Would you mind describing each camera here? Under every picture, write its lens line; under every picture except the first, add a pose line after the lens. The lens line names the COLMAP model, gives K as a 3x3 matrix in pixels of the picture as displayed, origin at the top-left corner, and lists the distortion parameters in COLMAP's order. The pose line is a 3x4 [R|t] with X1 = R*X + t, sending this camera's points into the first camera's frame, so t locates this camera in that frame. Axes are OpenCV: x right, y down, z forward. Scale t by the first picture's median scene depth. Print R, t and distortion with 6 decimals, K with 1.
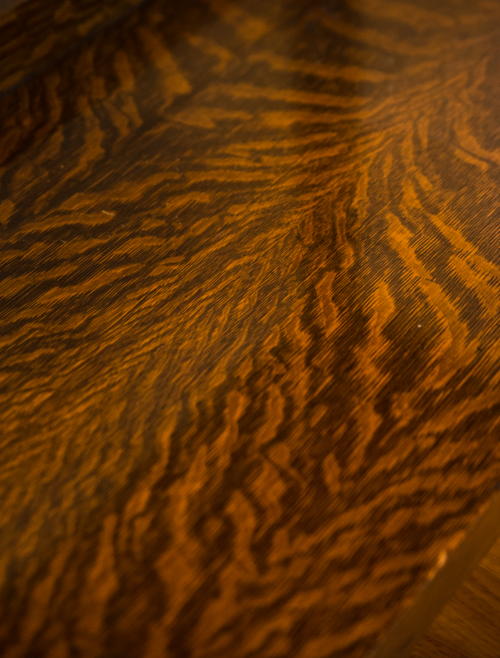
lens RADIAL K [[1212.1, 0, 250.6], [0, 1212.1, 329.0], [0, 0, 1]] dist [0.034378, 0.000000]
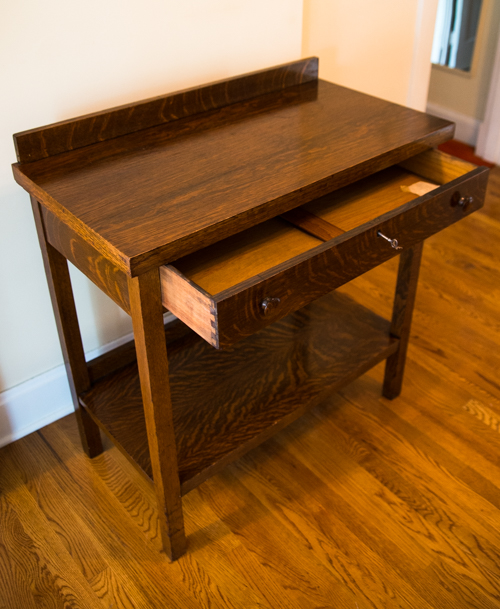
lens RADIAL K [[558.5, 0, 252.0], [0, 558.5, 303.2], [0, 0, 1]] dist [-0.048854, 0.000000]
pose [[0.979886, 0.149447, -0.132243, 0.279144], [-0.167565, 0.976076, -0.138553, 0.022493], [0.108373, 0.157926, 0.981486, -1.486936]]
